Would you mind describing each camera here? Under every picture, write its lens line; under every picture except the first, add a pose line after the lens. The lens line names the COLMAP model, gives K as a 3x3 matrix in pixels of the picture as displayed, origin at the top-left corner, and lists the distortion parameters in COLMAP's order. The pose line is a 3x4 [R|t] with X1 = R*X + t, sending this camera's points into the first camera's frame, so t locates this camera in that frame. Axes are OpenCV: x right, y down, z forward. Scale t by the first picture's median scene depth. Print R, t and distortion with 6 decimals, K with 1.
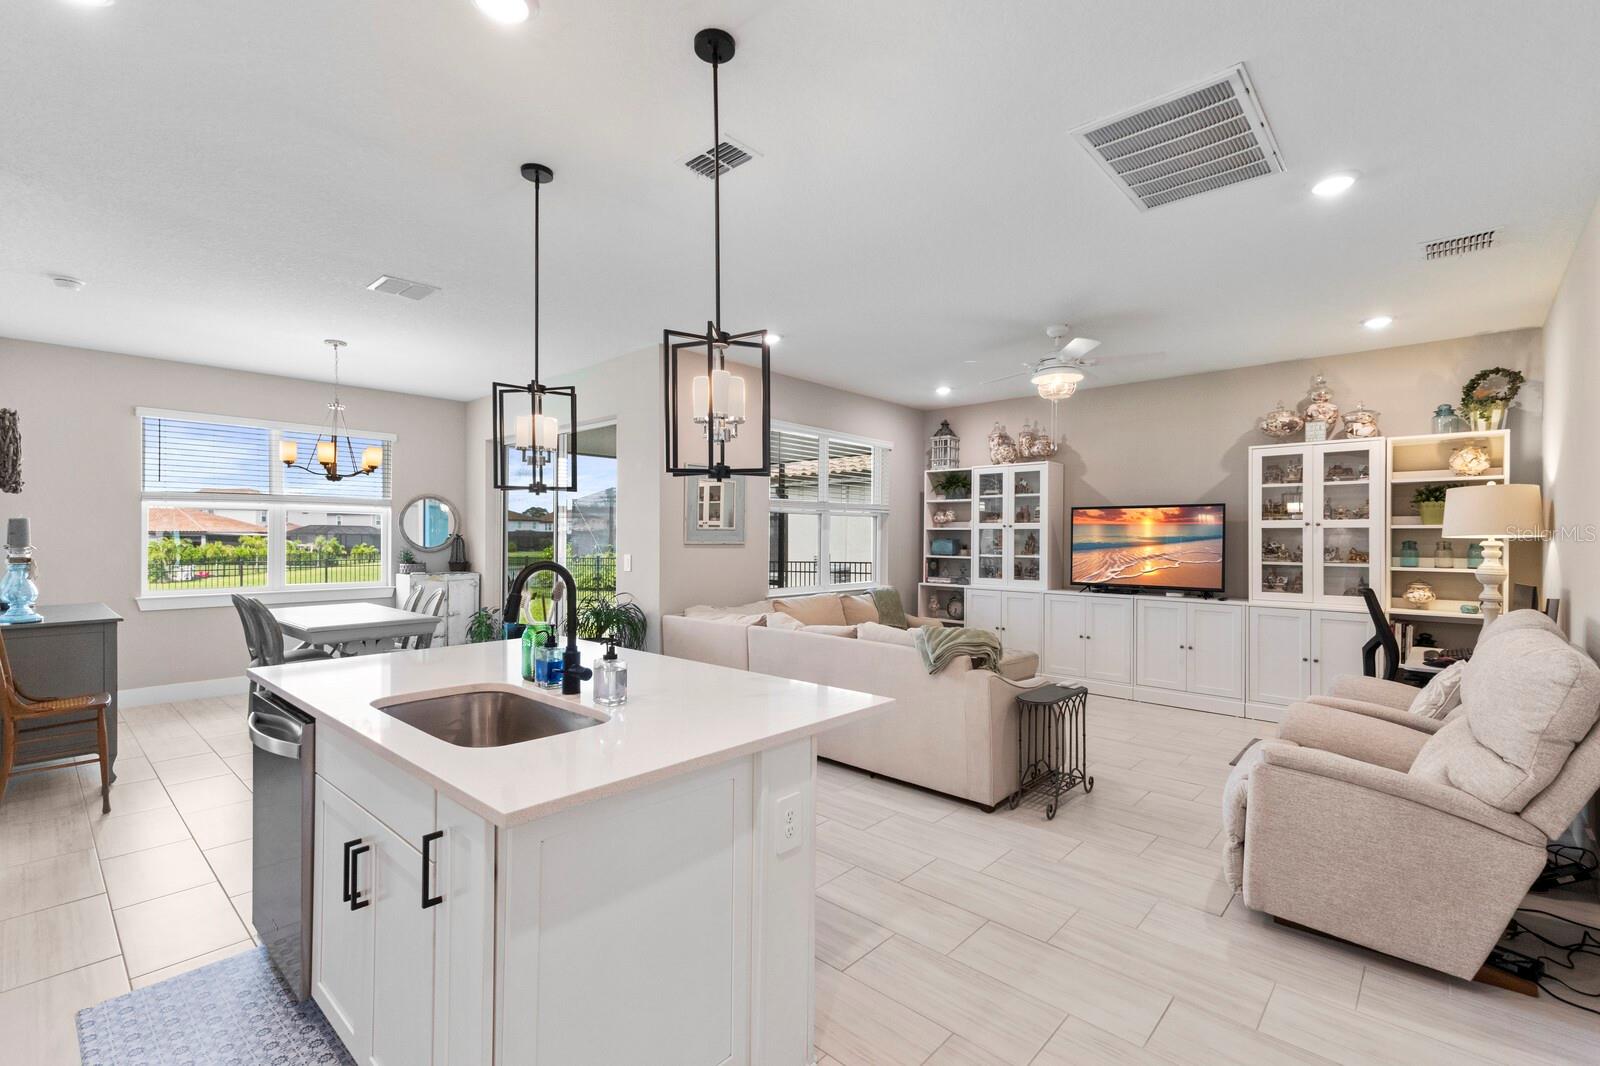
lens RADIAL K [[696.8, 0, 789.3], [0, 696.8, 531.9], [0, 0, 1]] dist [0.013114, -0.001471]
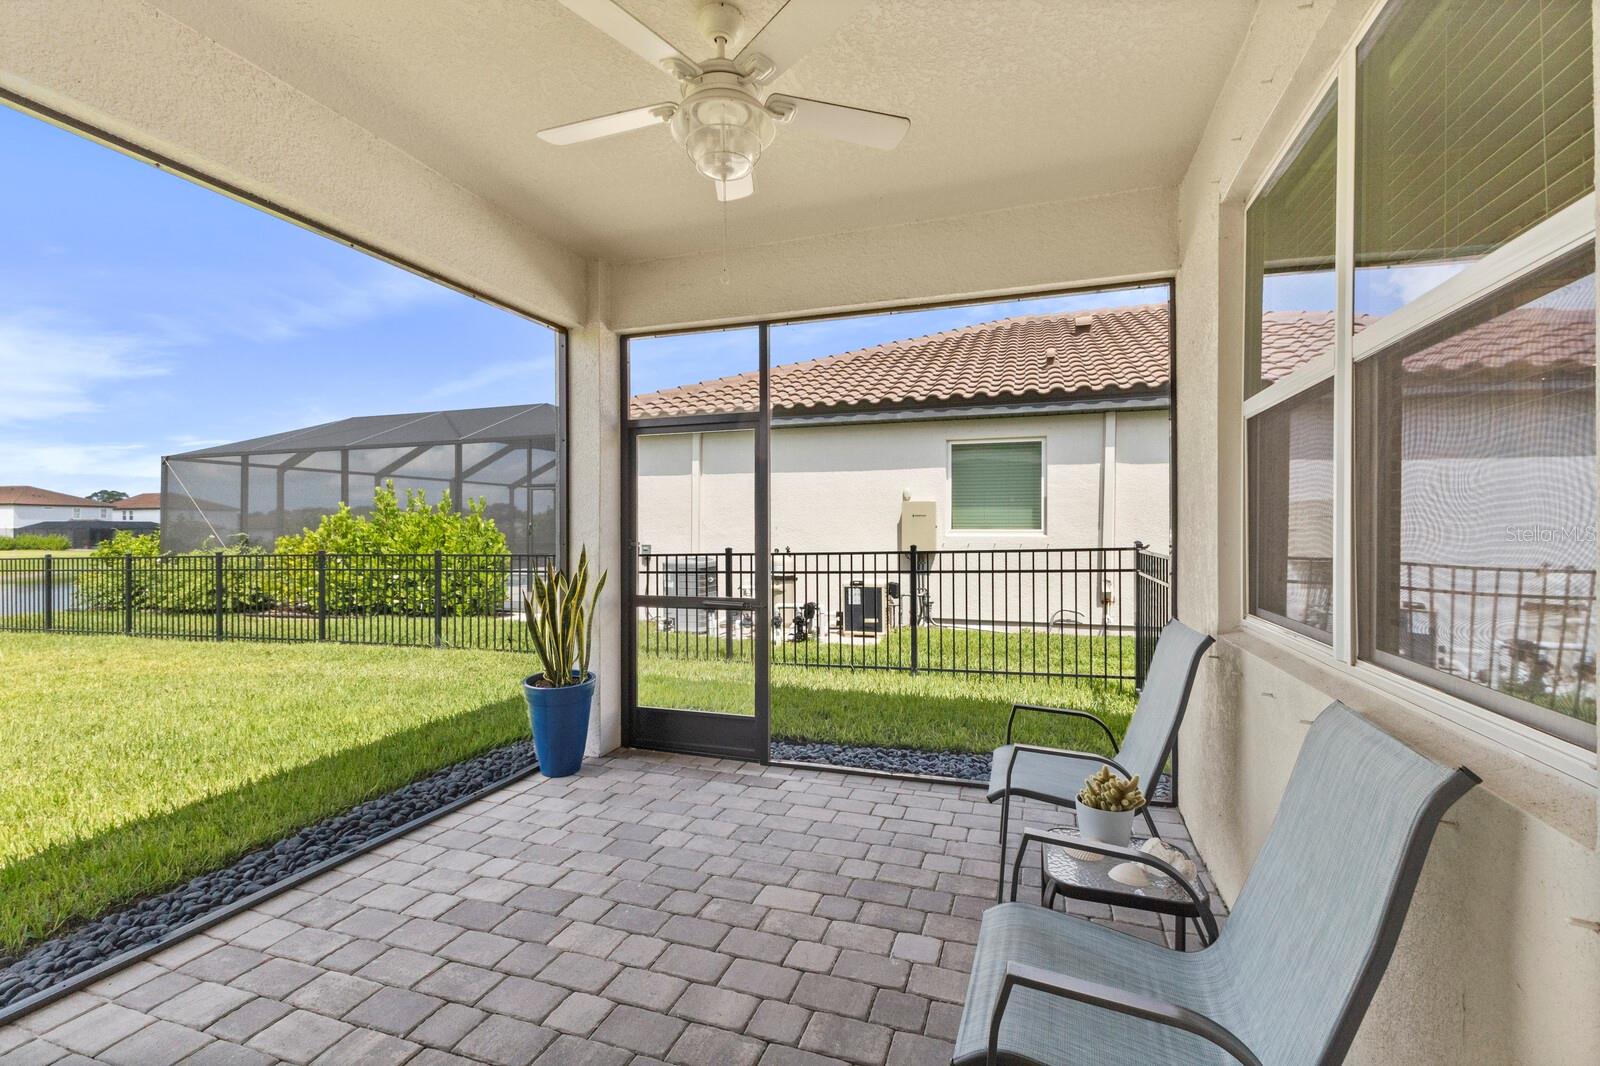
lens RADIAL K [[696.8, 0, 778.2], [0, 696.8, 525.6], [0, 0, 1]] dist [0.013114, -0.001471]
pose [[0.916725, -0.005769, 0.399476, -0.227233], [0.003441, 0.999973, 0.006544, 0.028503], [-0.399503, -0.004624, 0.916720, 0.787780]]
